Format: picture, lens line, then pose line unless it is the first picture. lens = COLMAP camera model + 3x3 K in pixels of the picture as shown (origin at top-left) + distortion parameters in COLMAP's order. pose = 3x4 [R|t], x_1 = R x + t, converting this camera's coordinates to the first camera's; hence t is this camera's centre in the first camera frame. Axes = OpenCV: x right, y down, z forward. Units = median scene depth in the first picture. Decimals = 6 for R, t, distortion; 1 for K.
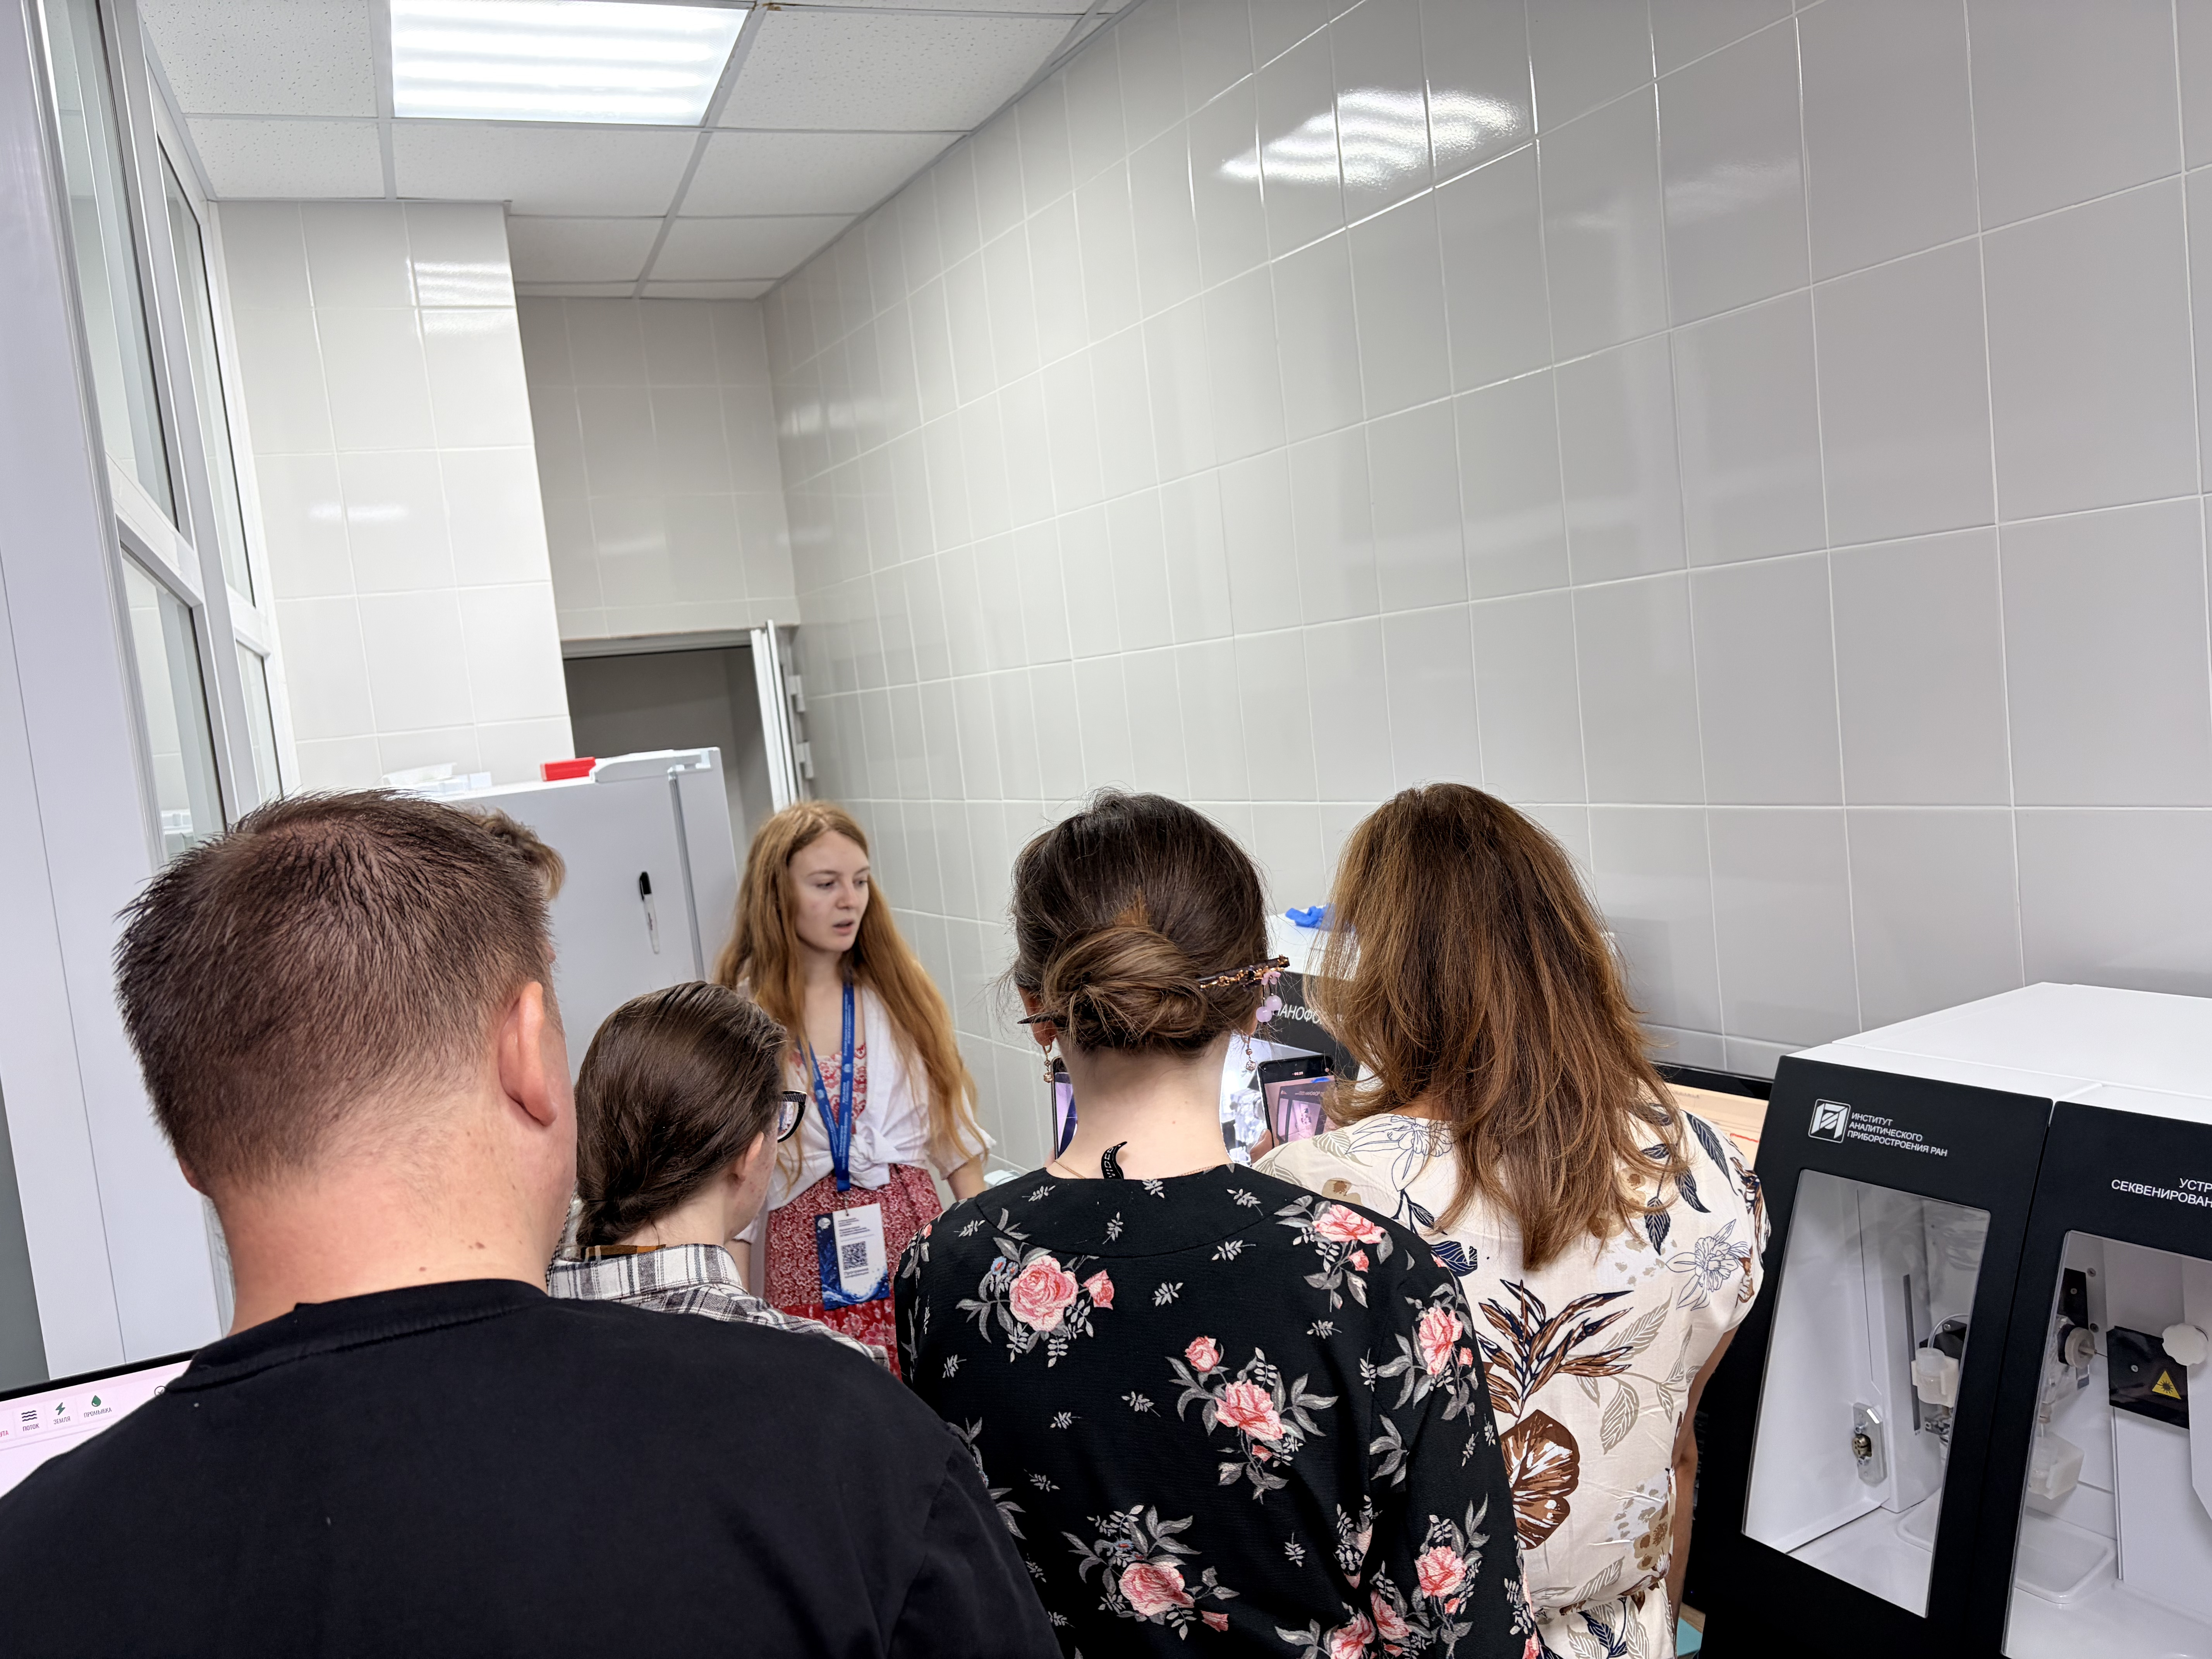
lens RADIAL K [[1694.1, 0, 1118.8], [0, 1694.1, 834.9], [0, 0, 1]] dist [0.062622, -0.072943]
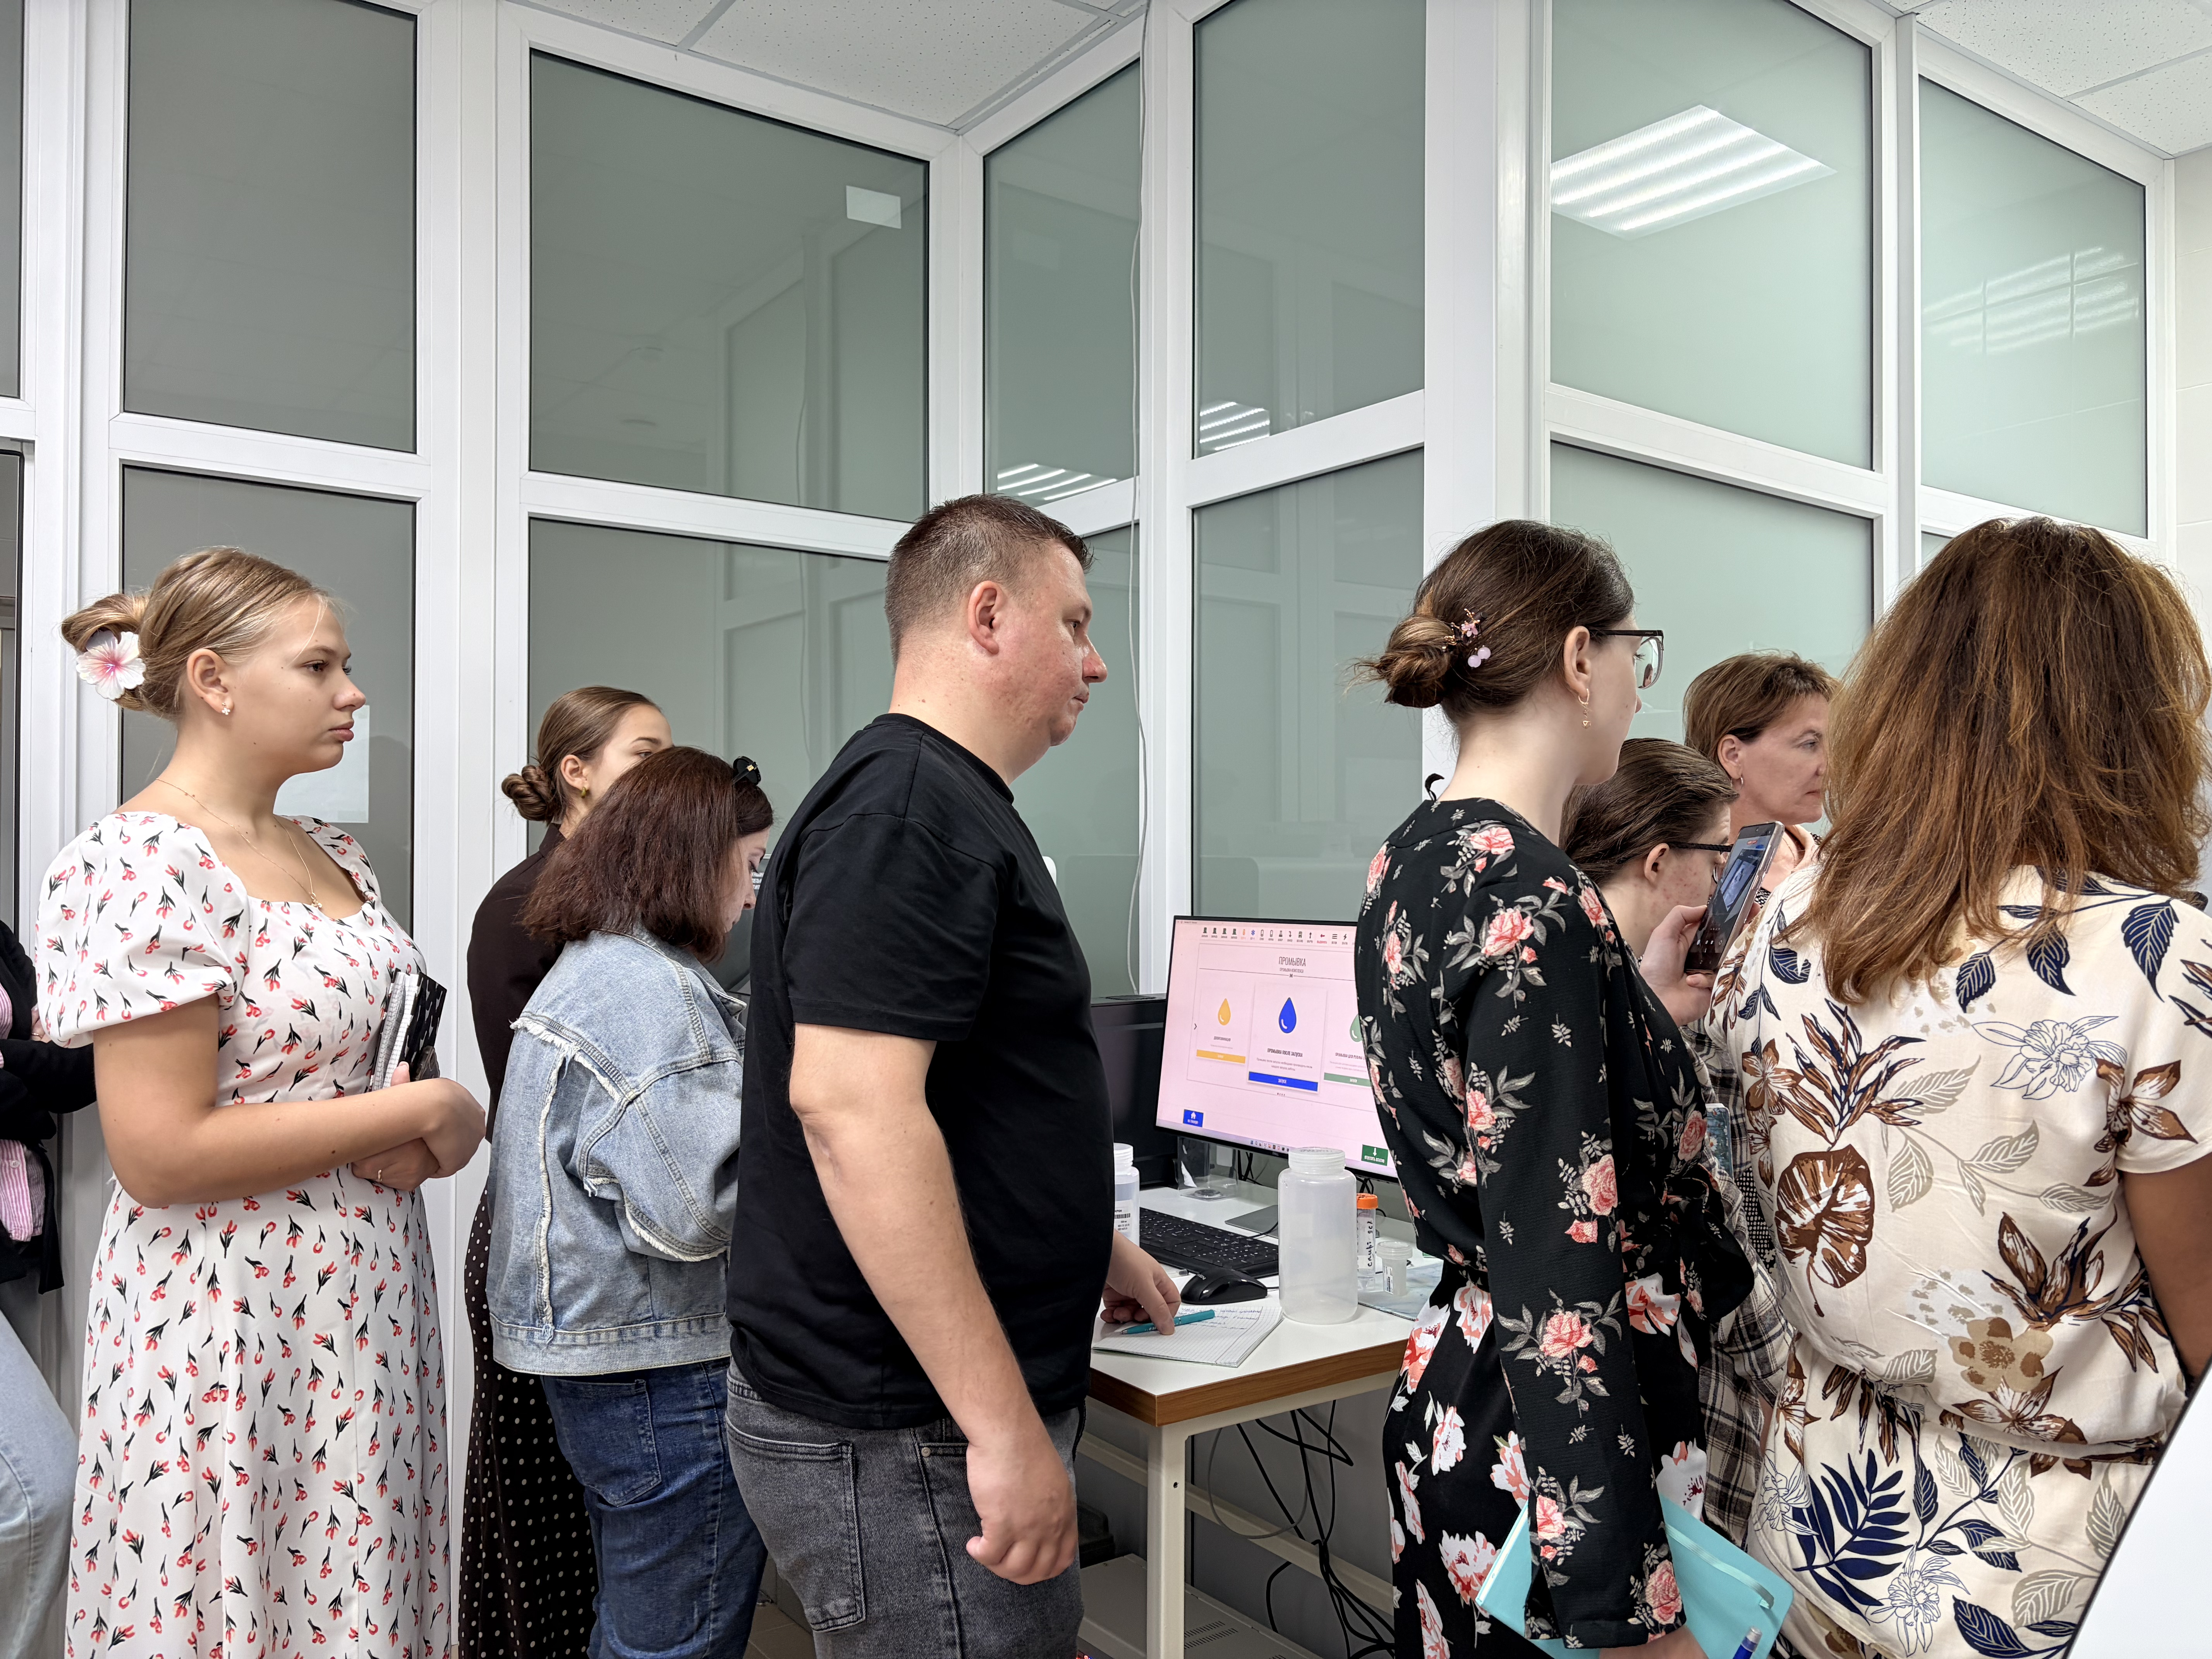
lens RADIAL K [[1690.2, 0, 1106.0], [0, 1690.2, 829.5], [0, 0, 1]] dist [0.077297, -0.080433]
pose [[0.222029, 0.088997, -0.970970, 1.084639], [-0.110437, 0.991713, 0.065645, 0.142103], [0.968766, 0.092656, 0.230017, 0.350329]]
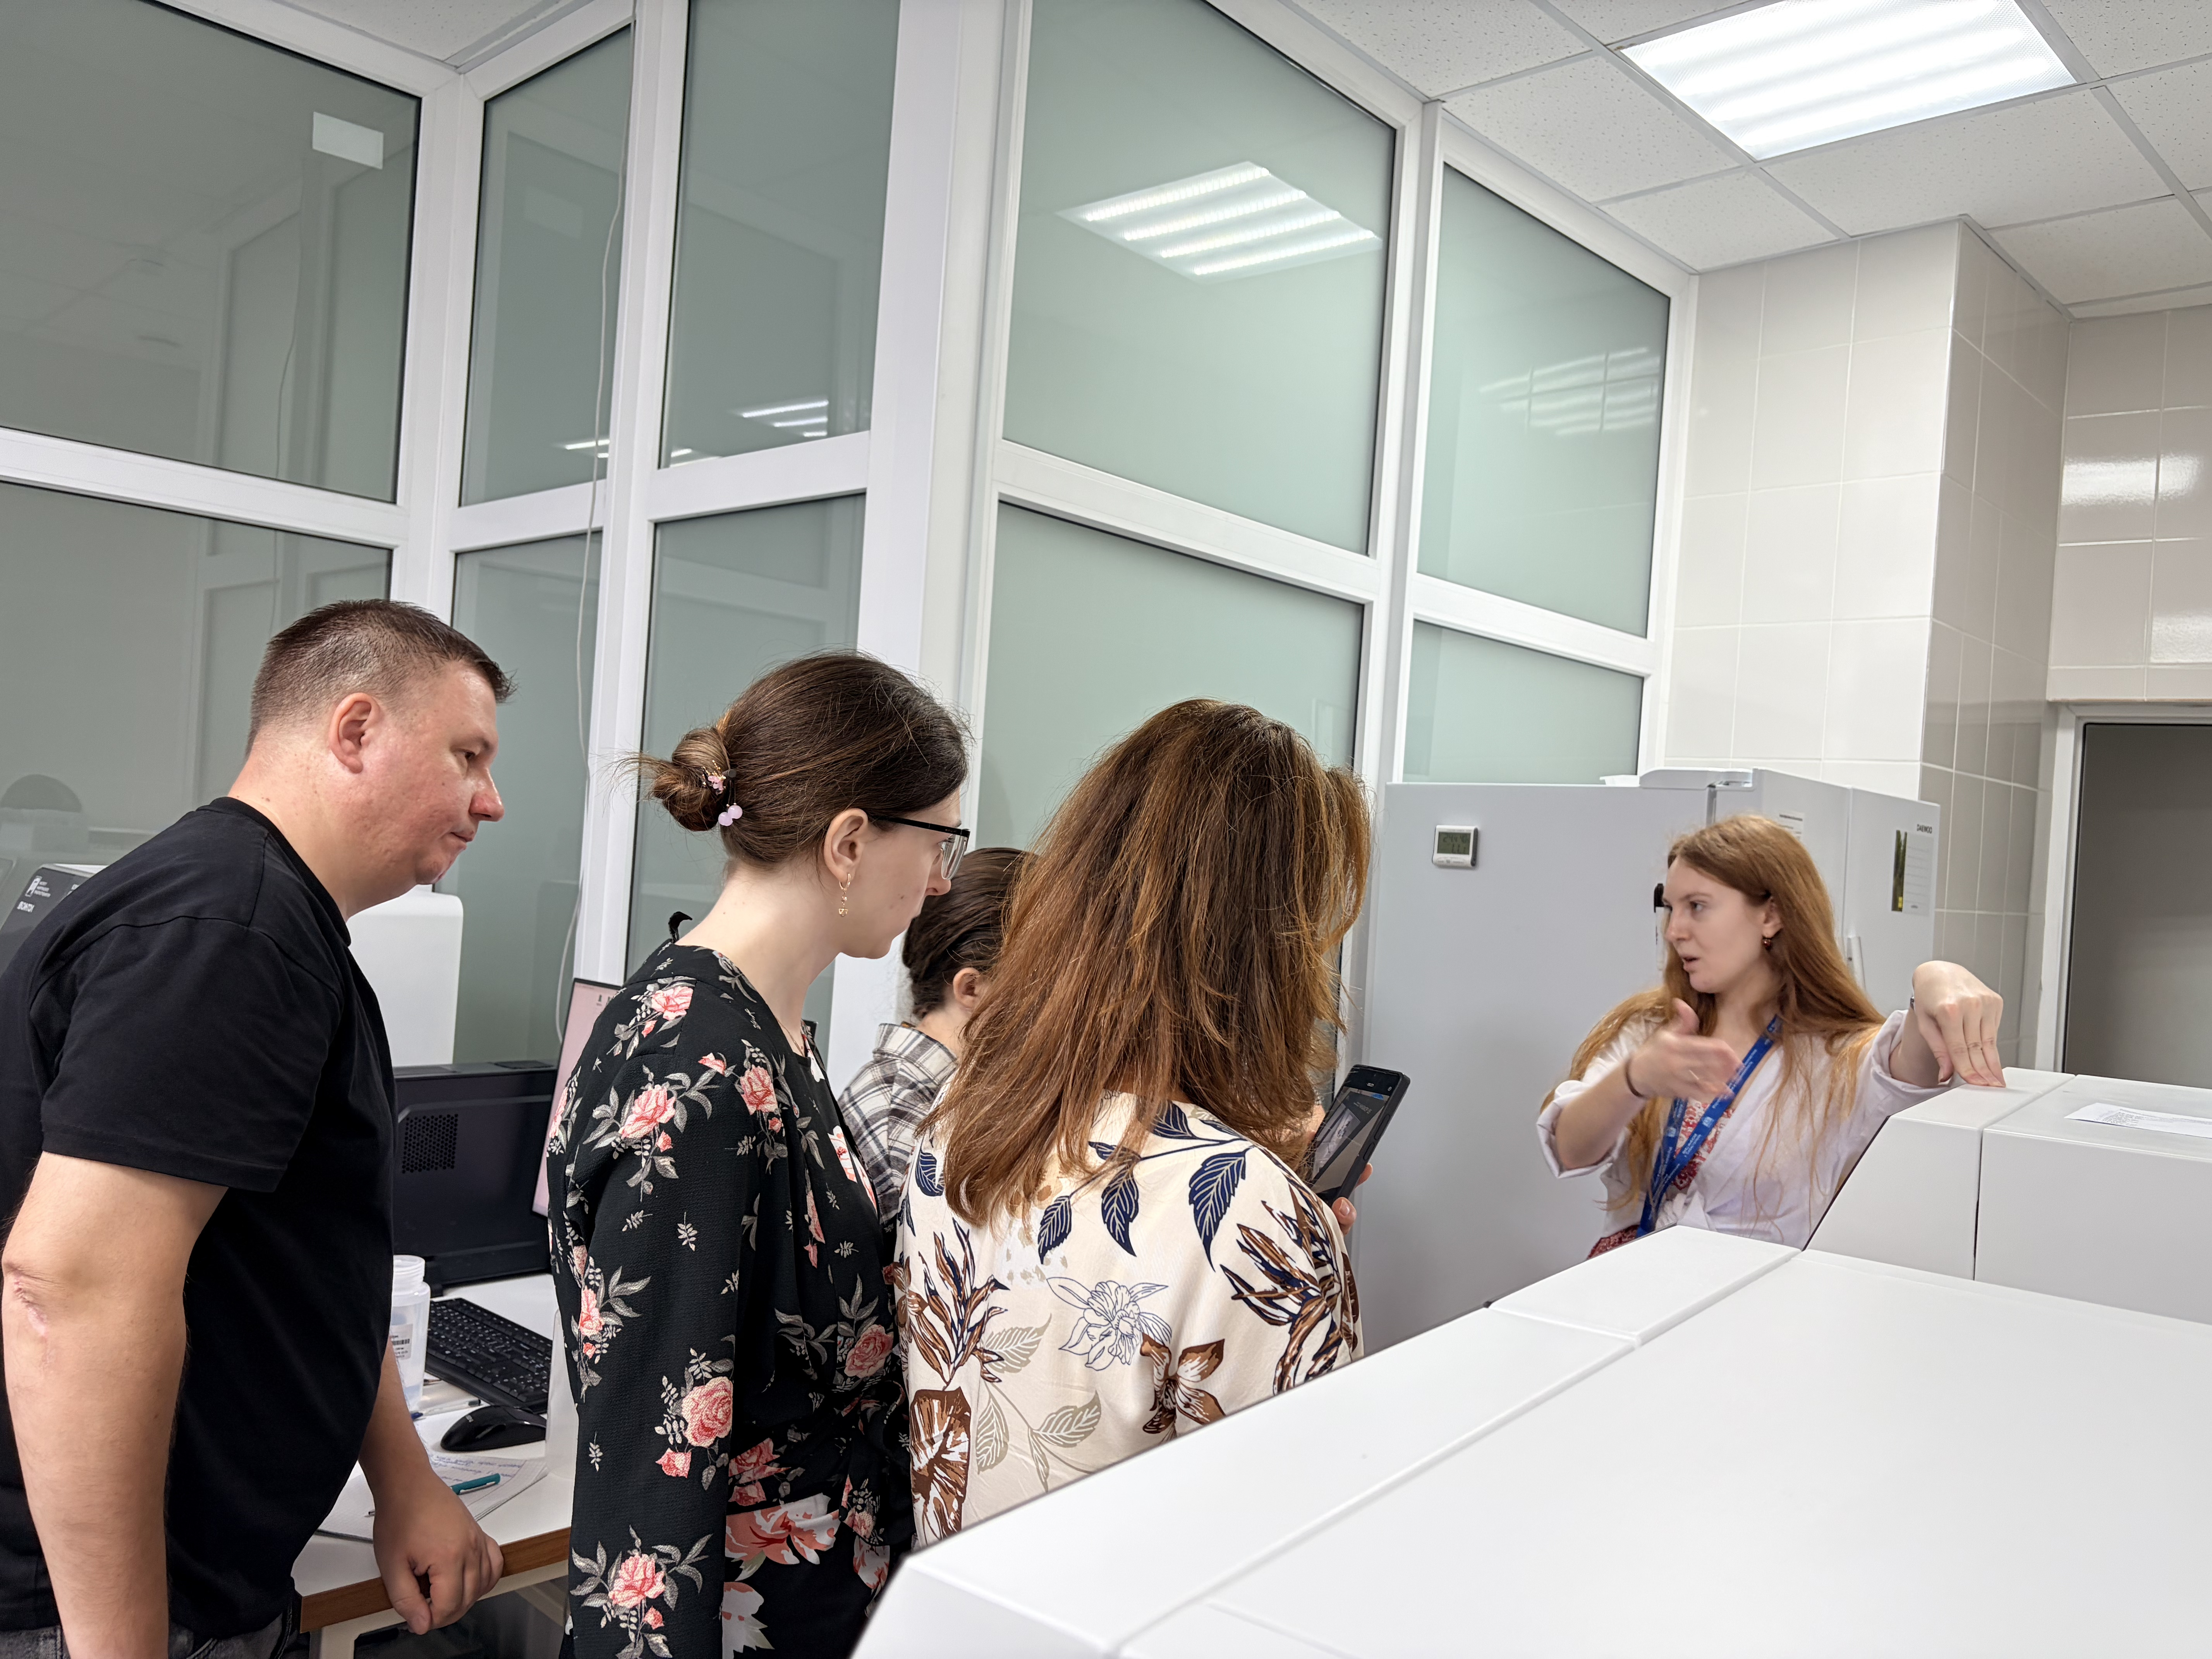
lens RADIAL K [[1694.1, 0, 1118.8], [0, 1694.1, 834.9], [0, 0, 1]] dist [0.062622, -0.072943]
pose [[0.382490, 0.125667, -0.915374, 1.031393], [-0.188049, 0.980560, 0.056040, 0.000012], [0.904621, 0.150700, 0.398686, 0.690339]]
